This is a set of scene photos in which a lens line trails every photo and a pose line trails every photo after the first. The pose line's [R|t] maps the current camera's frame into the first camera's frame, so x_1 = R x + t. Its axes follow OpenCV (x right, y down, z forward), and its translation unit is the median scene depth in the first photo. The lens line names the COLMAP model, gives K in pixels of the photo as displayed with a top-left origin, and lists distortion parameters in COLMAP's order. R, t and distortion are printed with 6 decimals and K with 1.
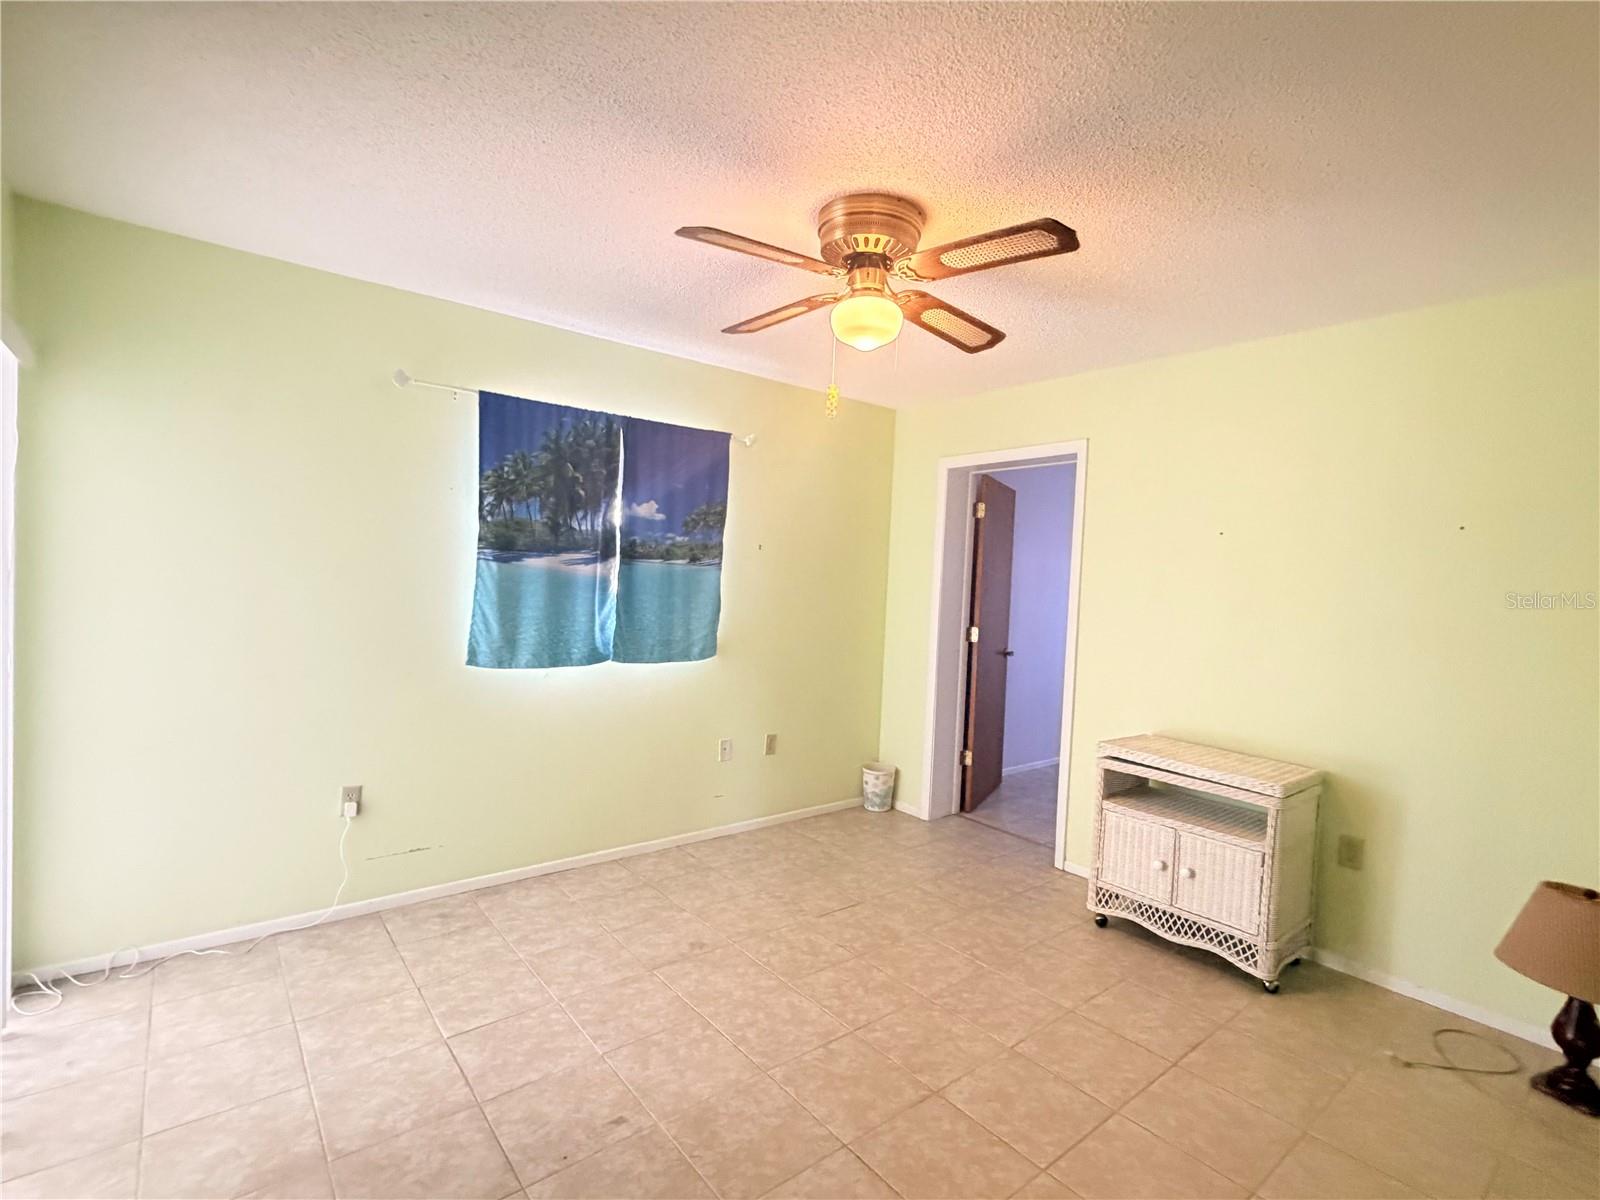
lens RADIAL K [[765.9, 0, 804.5], [0, 765.9, 599.9], [0, 0, 1]] dist [0.004030, 0.000802]
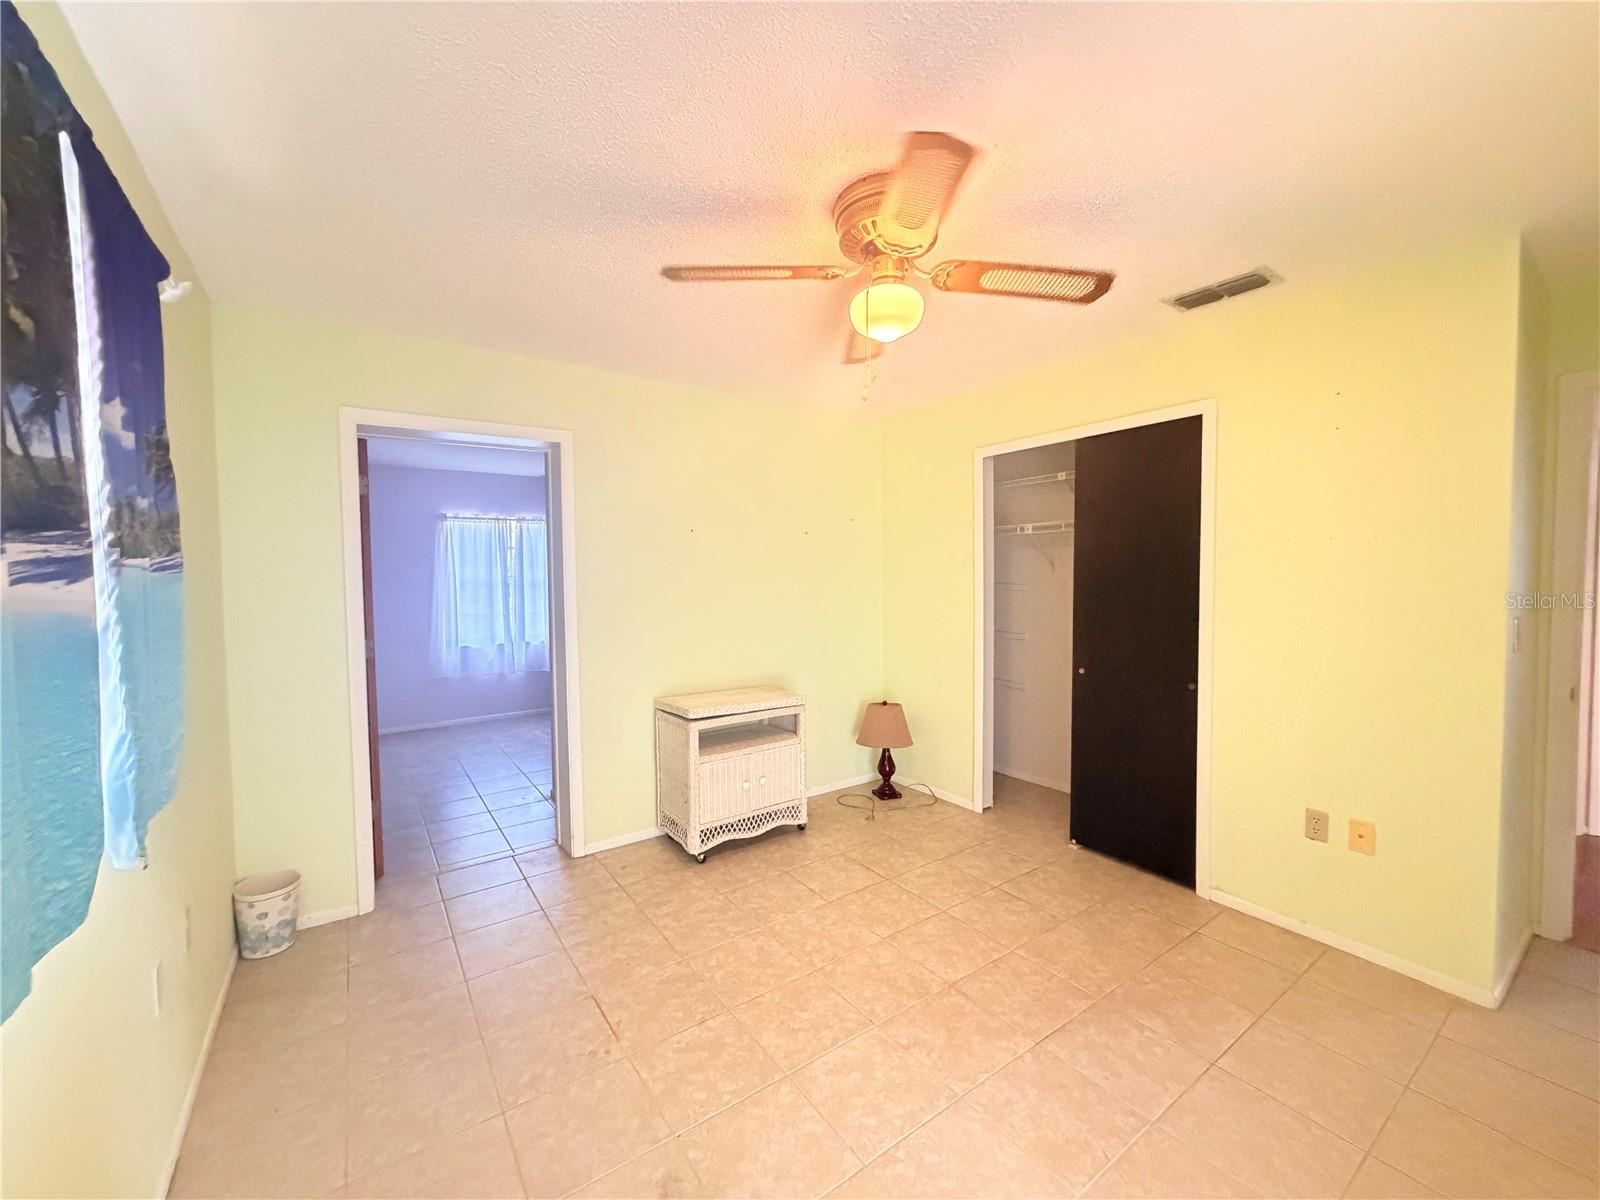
lens RADIAL K [[640.1, 0, 796.7], [0, 640.1, 600.3], [0, 0, 1]] dist [0.000346, -0.000201]
pose [[0.068770, -0.084357, 0.994060, -0.723902], [0.048199, 0.995536, 0.081148, -0.064273], [-0.996468, 0.042332, 0.072529, 1.010411]]
